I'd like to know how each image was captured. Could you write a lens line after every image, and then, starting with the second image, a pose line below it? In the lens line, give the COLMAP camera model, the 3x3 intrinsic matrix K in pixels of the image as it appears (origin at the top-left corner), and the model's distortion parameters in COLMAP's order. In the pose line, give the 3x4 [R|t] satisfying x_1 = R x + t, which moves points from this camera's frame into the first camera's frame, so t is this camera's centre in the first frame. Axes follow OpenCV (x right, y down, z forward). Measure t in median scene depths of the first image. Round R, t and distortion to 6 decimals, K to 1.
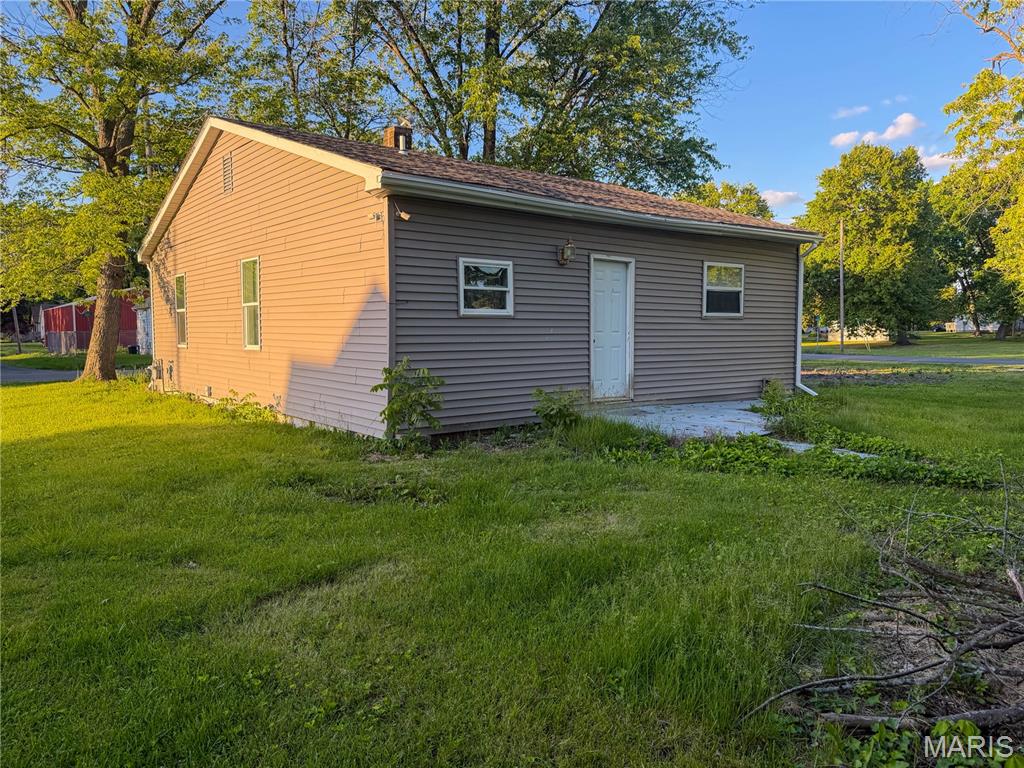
lens RADIAL K [[732.9, 0, 510.3], [0, 732.9, 383.7], [0, 0, 1]] dist [0.010583, 0.001503]
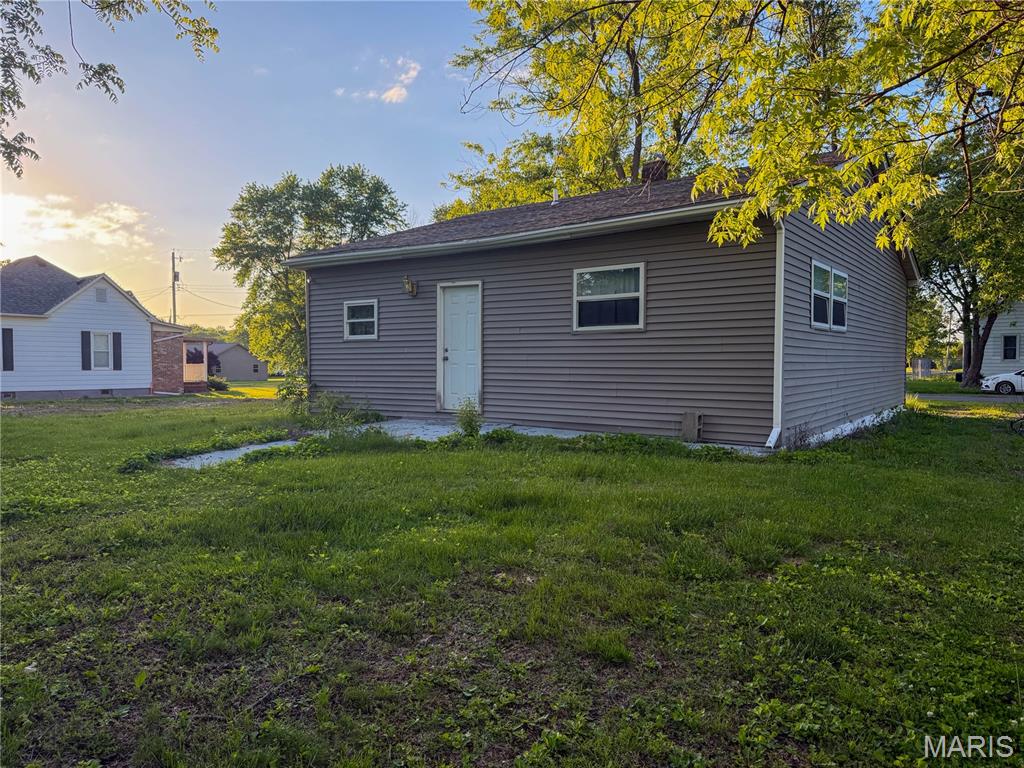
lens RADIAL K [[732.9, 0, 511.6], [0, 732.9, 384.1], [0, 0, 1]] dist [0.010583, 0.001503]
pose [[0.286085, 0.027179, -0.957819, 1.120987], [-0.070129, 0.997511, 0.007359, -0.030673], [0.955635, 0.065065, 0.287279, 0.699742]]
